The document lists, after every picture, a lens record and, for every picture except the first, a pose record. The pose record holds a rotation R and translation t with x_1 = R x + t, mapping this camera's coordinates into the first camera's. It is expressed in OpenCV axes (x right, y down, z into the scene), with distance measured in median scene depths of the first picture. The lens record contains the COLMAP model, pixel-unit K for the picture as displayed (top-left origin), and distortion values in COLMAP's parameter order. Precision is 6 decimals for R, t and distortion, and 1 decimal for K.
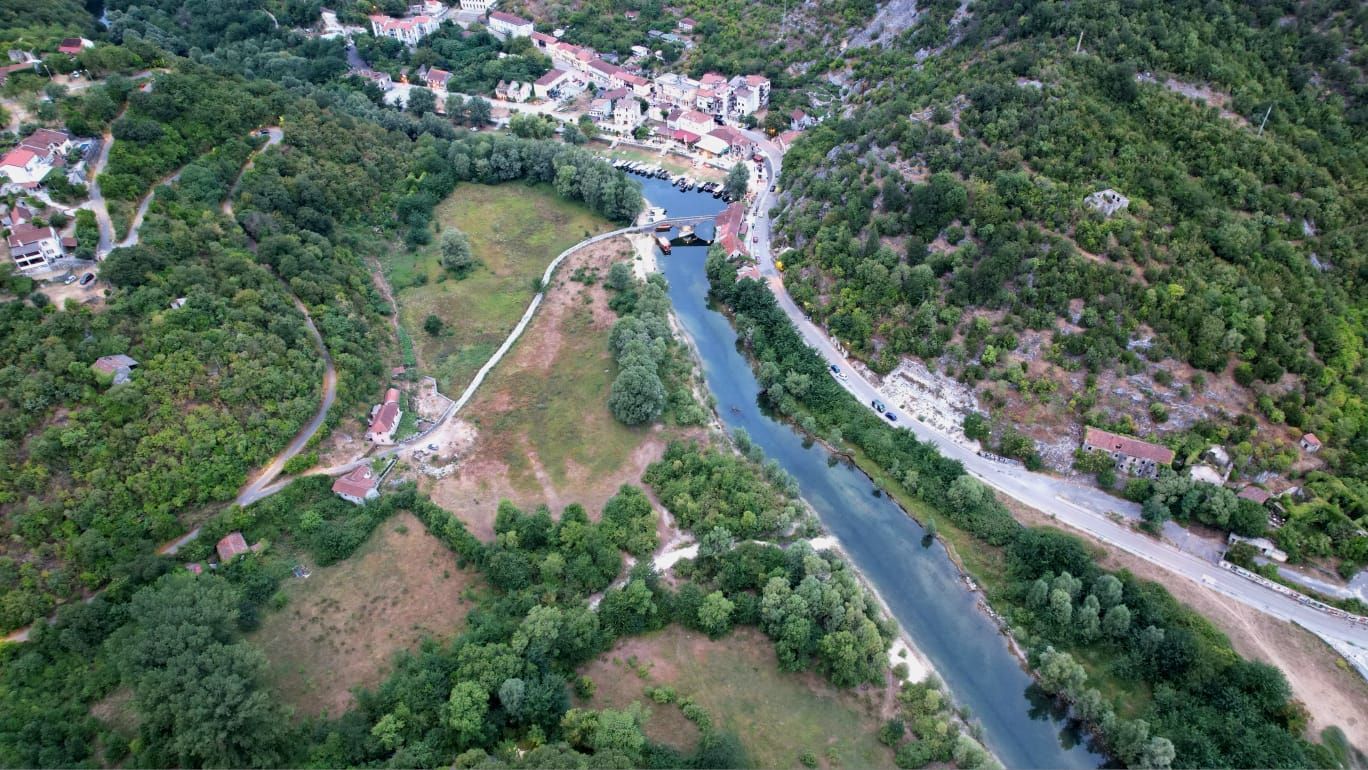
lens RADIAL K [[874.4, 0, 686.5], [0, 874.4, 397.5], [0, 0, 1]] dist [-0.081264, 0.076334]
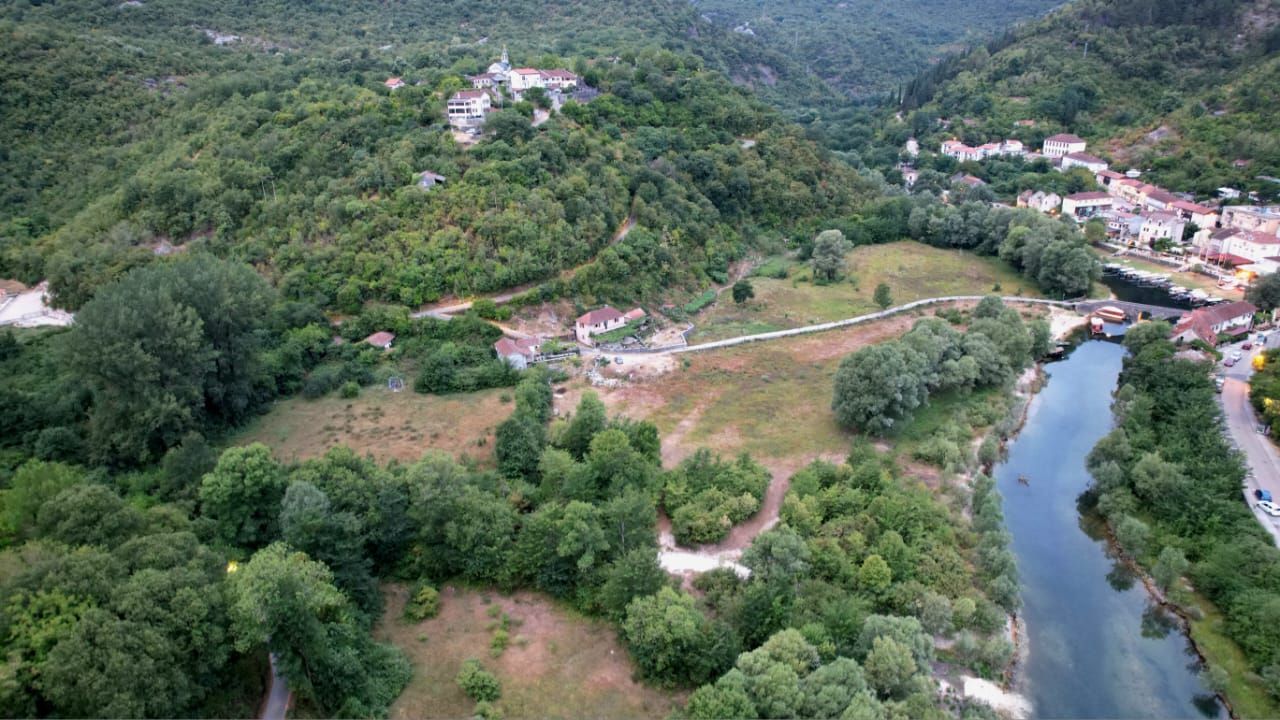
lens RADIAL K [[818.1, 0, 642.3], [0, 818.1, 371.7], [0, 0, 1]] dist [-0.081264, 0.076334]
pose [[0.668483, 0.288739, -0.685390, 0.228996], [-0.490692, 0.863750, -0.114710, 0.133782], [0.558884, 0.412997, 0.719084, 0.446189]]
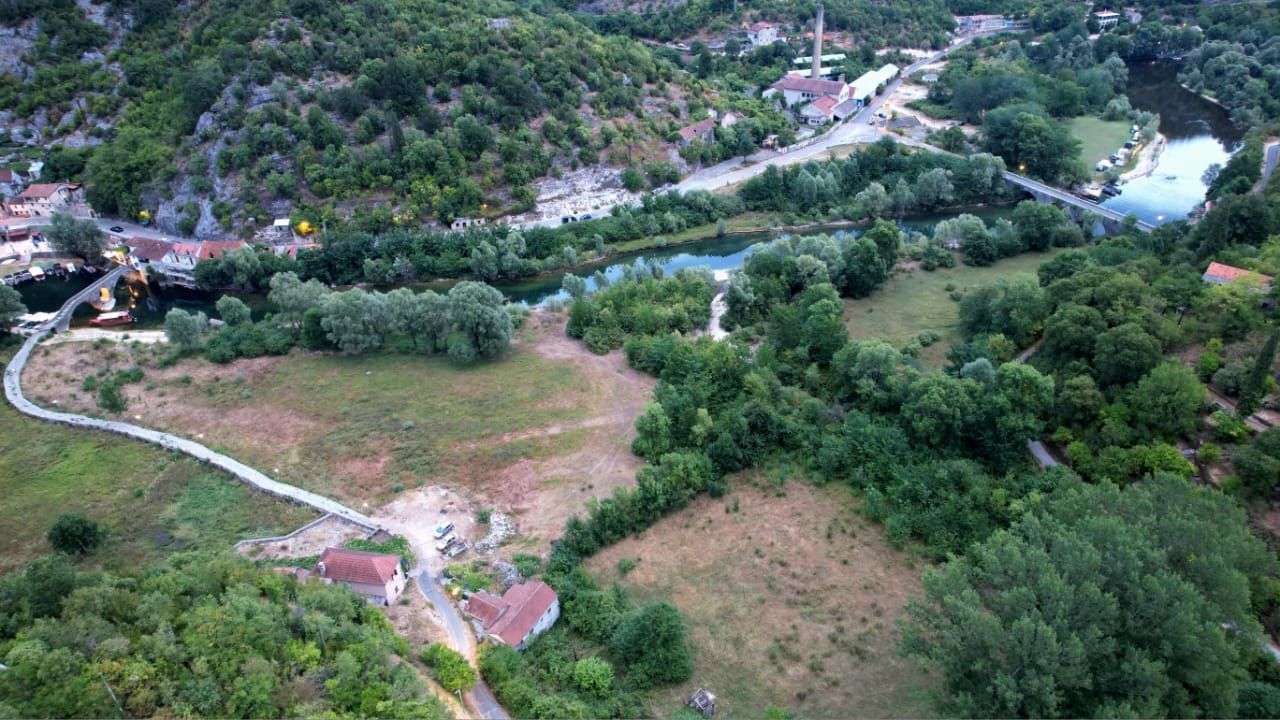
lens RADIAL K [[818.1, 0, 642.3], [0, 818.1, 371.7], [0, 0, 1]] dist [-0.081264, 0.076334]
pose [[0.159749, -0.488565, 0.857779, -0.623324], [0.660711, 0.698527, 0.274812, -0.066748], [-0.733445, 0.522842, 0.434390, 0.595899]]
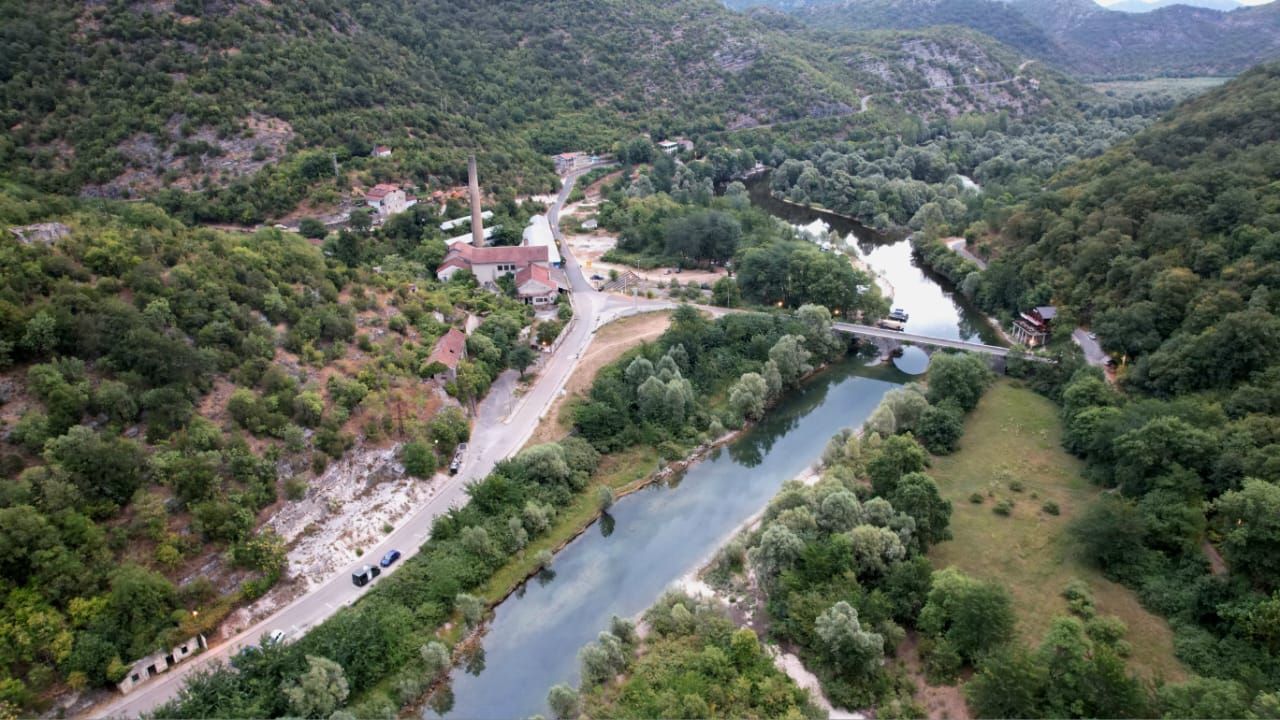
lens RADIAL K [[819.8, 0, 642.0], [0, 819.8, 371.2], [0, 0, 1]] dist [-0.081454, 0.076079]
pose [[-0.471565, -0.301254, 0.828778, -0.214416], [0.600478, 0.578578, 0.551973, -0.220016], [-0.645796, 0.757954, -0.091941, 0.807434]]
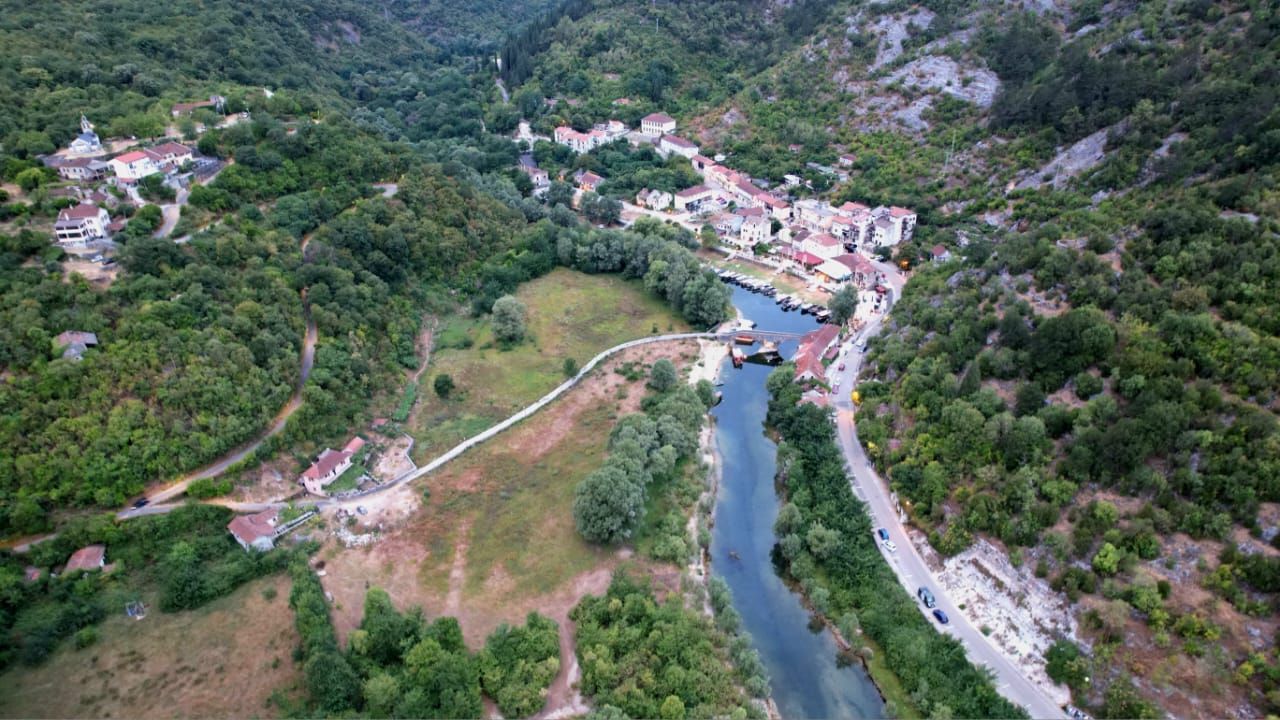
lens RADIAL K [[818.1, 0, 642.3], [0, 818.1, 371.7], [0, 0, 1]] dist [-0.081264, 0.076334]
pose [[0.939834, 0.175092, -0.293352, 0.157983], [-0.234342, 0.955225, -0.180637, 0.007090], [0.248589, 0.238513, 0.938784, 0.285024]]
